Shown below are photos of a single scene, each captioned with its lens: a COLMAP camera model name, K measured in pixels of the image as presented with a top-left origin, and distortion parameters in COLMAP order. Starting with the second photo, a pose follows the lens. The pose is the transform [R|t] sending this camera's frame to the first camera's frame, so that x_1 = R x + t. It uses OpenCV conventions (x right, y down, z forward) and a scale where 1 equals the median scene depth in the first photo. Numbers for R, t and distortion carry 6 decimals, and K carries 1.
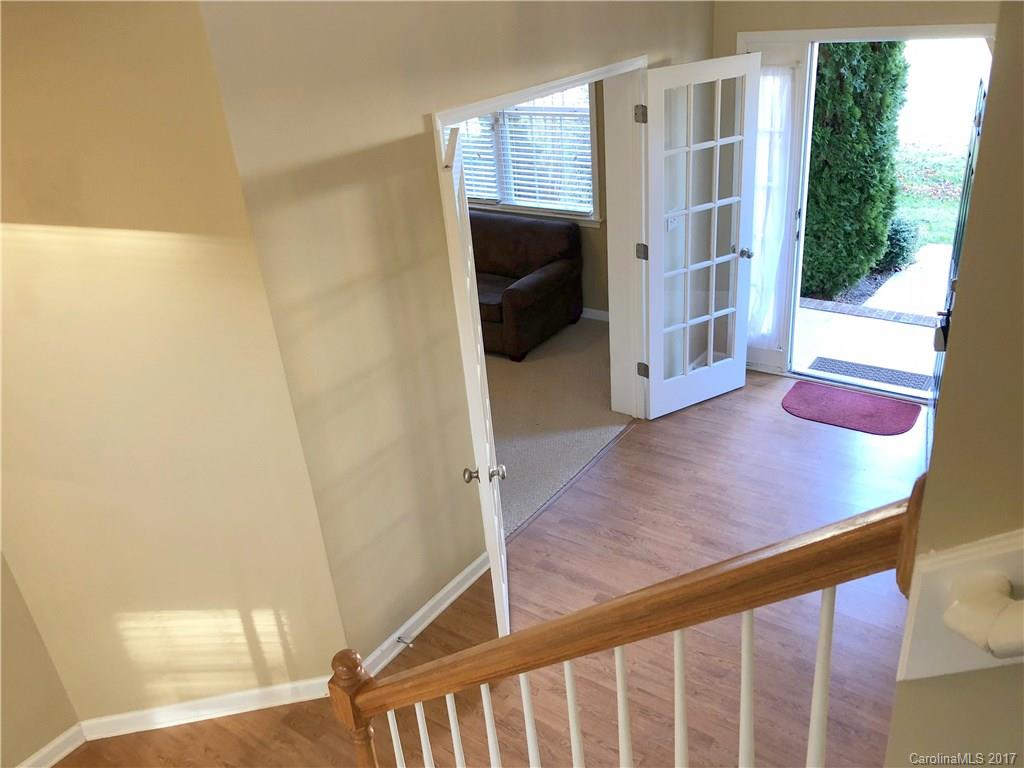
lens RADIAL K [[837.7, 0, 507.3], [0, 837.7, 363.2], [0, 0, 1]] dist [0.035304, -0.032677]
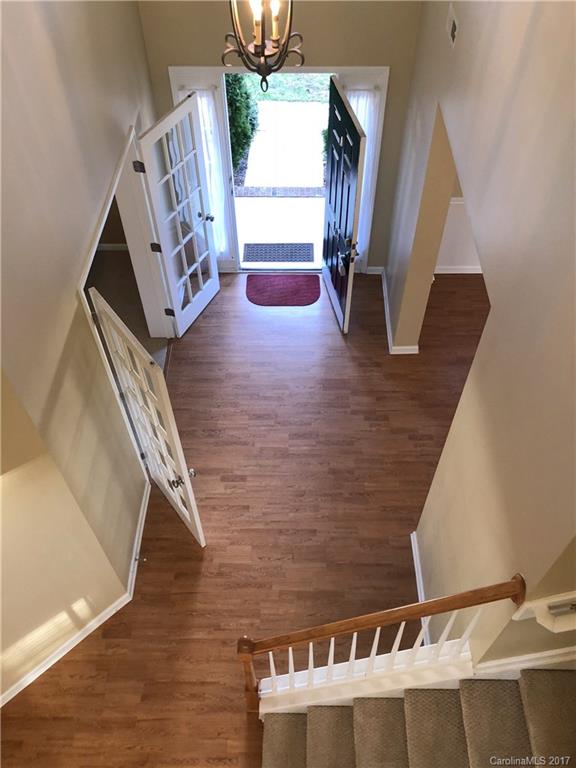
lens RADIAL K [[628.3, 0, 294.0], [0, 628.3, 386.1], [0, 0, 1]] dist [0.035304, -0.032677]
pose [[0.812198, -0.404518, 0.420356, -0.227278], [0.195924, 0.867840, 0.456583, -0.427723], [-0.549498, -0.288479, 0.784112, -0.063382]]
